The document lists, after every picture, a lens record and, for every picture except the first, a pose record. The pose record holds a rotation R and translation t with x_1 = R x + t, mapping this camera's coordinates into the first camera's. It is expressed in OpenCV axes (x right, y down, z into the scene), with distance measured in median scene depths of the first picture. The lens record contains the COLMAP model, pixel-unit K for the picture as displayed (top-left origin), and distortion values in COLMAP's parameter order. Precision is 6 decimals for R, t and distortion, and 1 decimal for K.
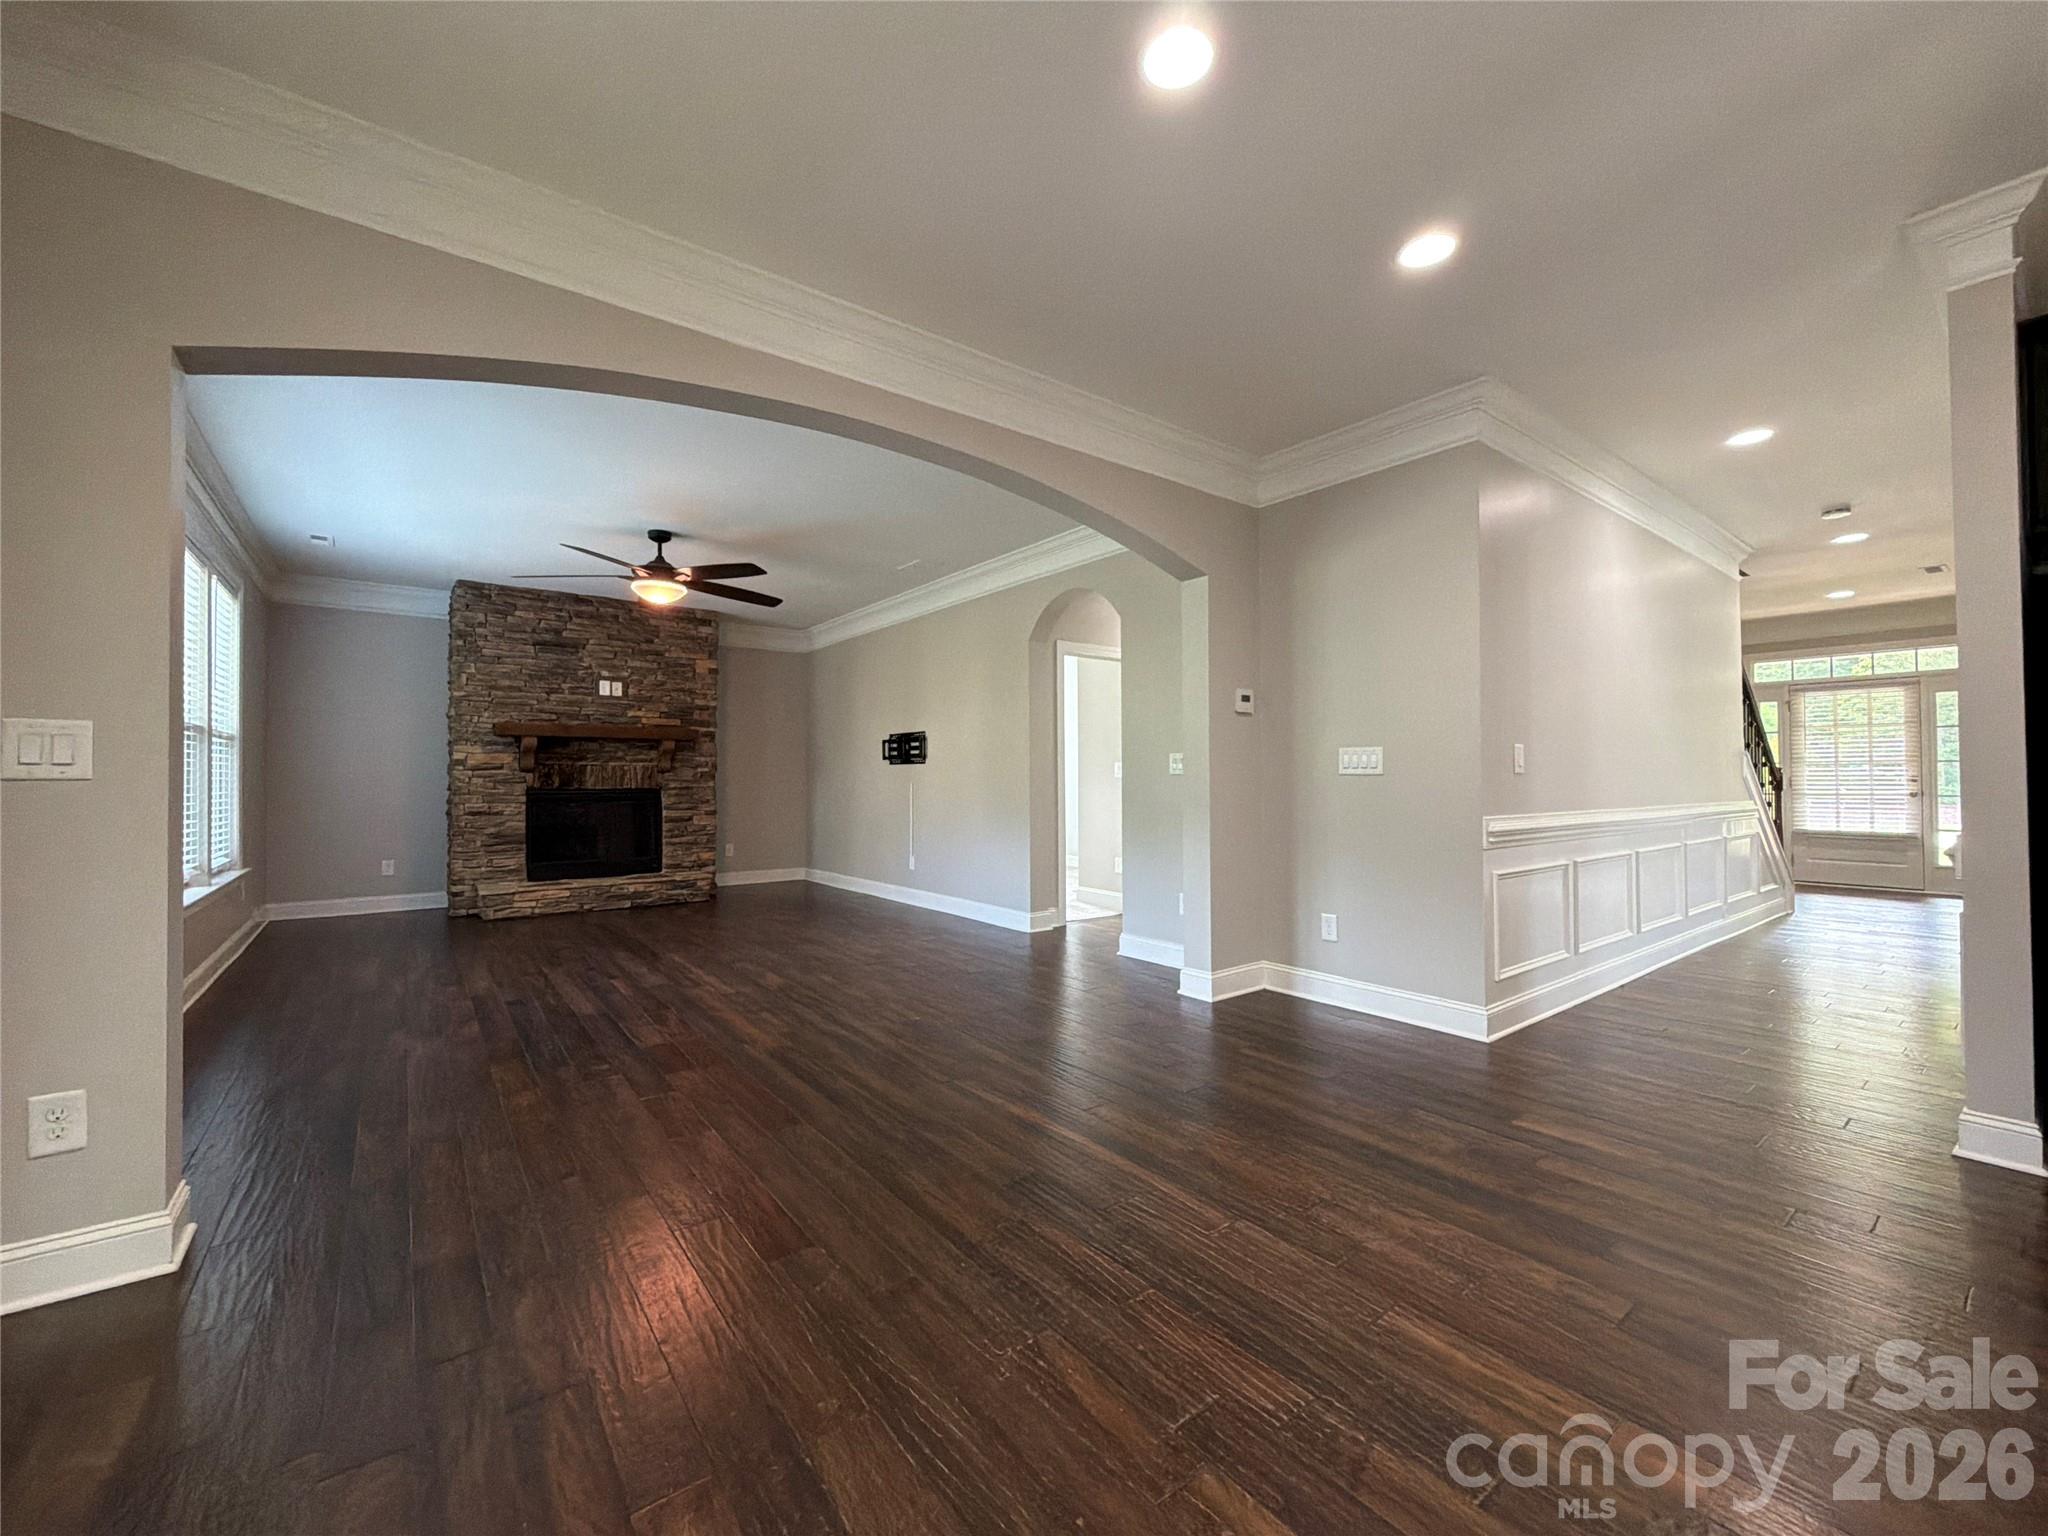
lens RADIAL K [[821.5, 0, 1023.6], [0, 821.5, 774.2], [0, 0, 1]] dist [0.002969, -0.000304]
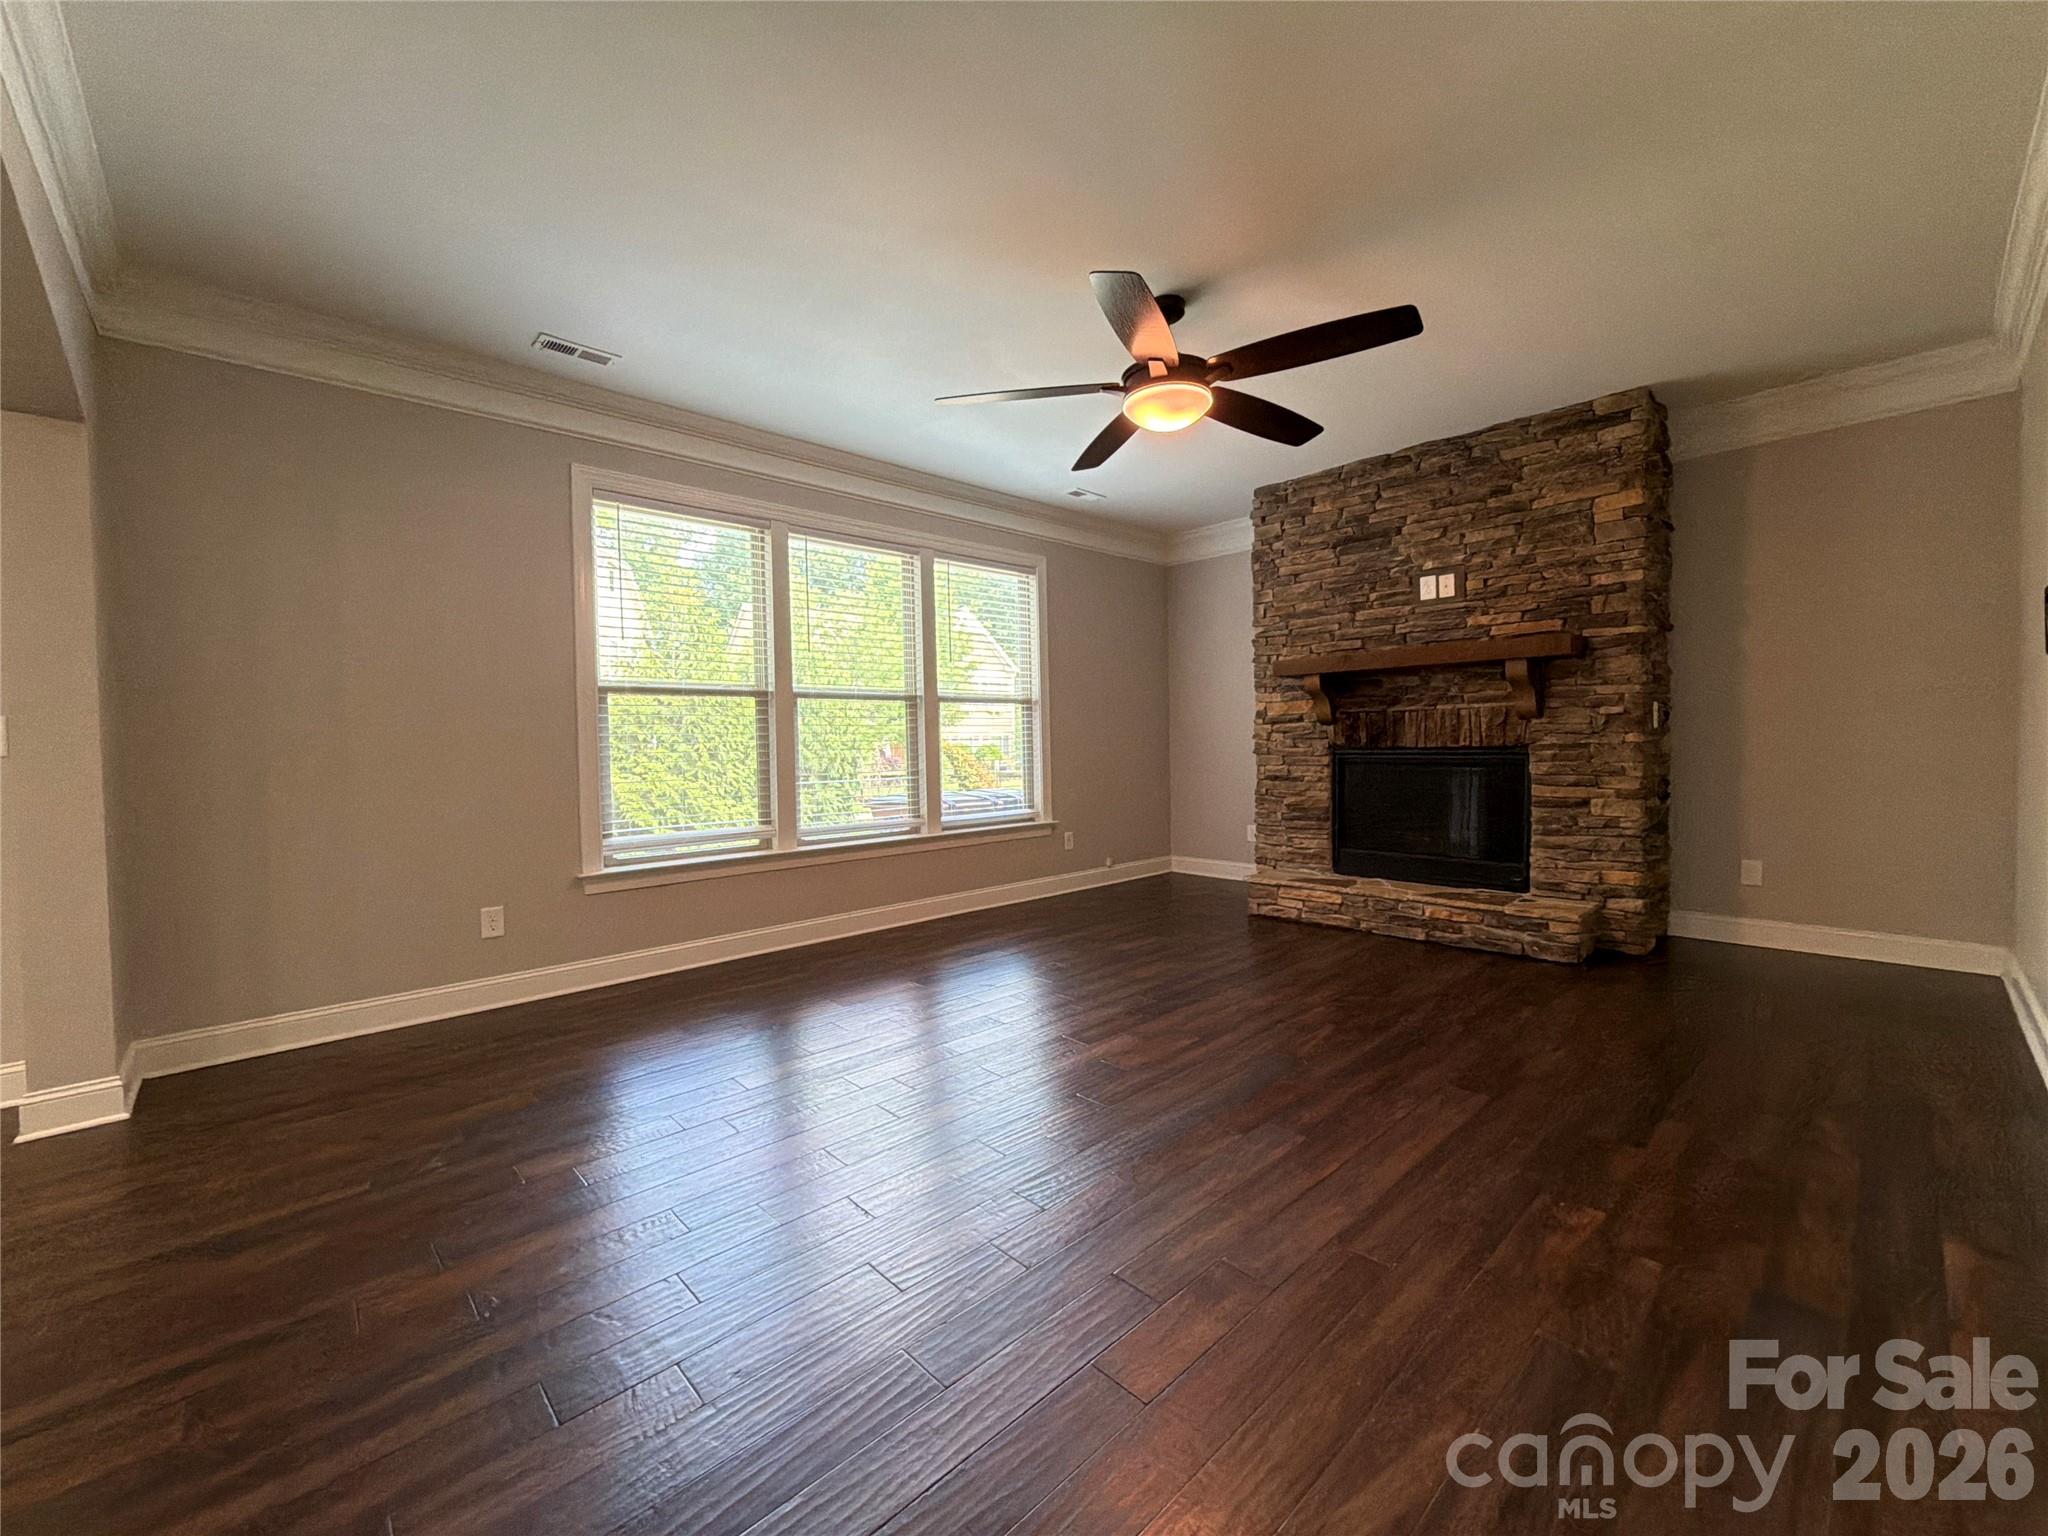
lens RADIAL K [[821.5, 0, 1022.2], [0, 821.5, 762.9], [0, 0, 1]] dist [0.002969, -0.000304]
pose [[0.095164, 0.025681, -0.995130, 0.096231], [0.024569, 0.999302, 0.028139, 0.004565], [0.995158, -0.027127, 0.094466, 0.634460]]
